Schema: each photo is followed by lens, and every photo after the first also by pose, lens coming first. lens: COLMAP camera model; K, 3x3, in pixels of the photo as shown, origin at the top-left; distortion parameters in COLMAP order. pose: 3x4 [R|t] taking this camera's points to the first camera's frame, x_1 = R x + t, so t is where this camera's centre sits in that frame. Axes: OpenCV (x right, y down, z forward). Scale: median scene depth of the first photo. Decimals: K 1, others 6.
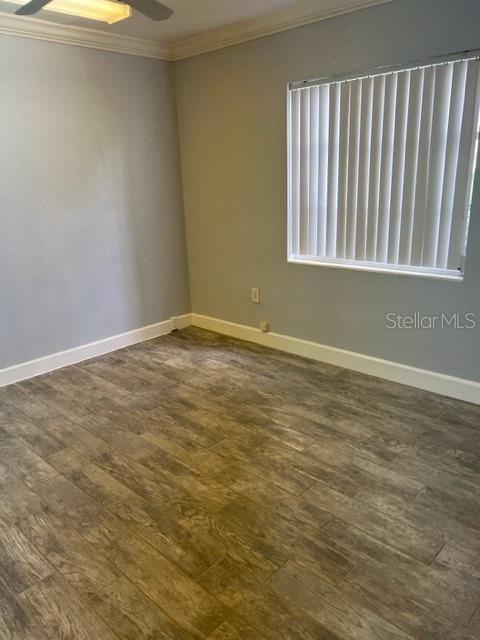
lens RADIAL K [[480.5, 0, 241.2], [0, 480.5, 320.4], [0, 0, 1]] dist [0.012840, -0.020323]
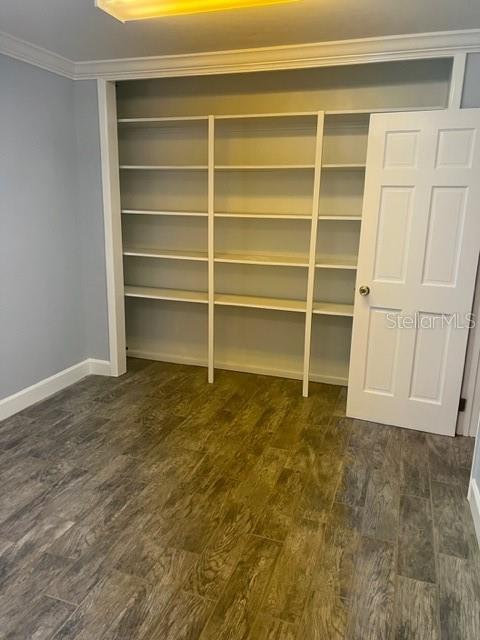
lens RADIAL K [[480.5, 0, 239.7], [0, 480.5, 320.2], [0, 0, 1]] dist [0.012840, -0.020323]
pose [[-0.404669, -0.192771, 0.893914, -0.901084], [0.262647, 0.911841, 0.315536, -0.331000], [-0.875933, 0.362471, -0.318364, 1.127846]]
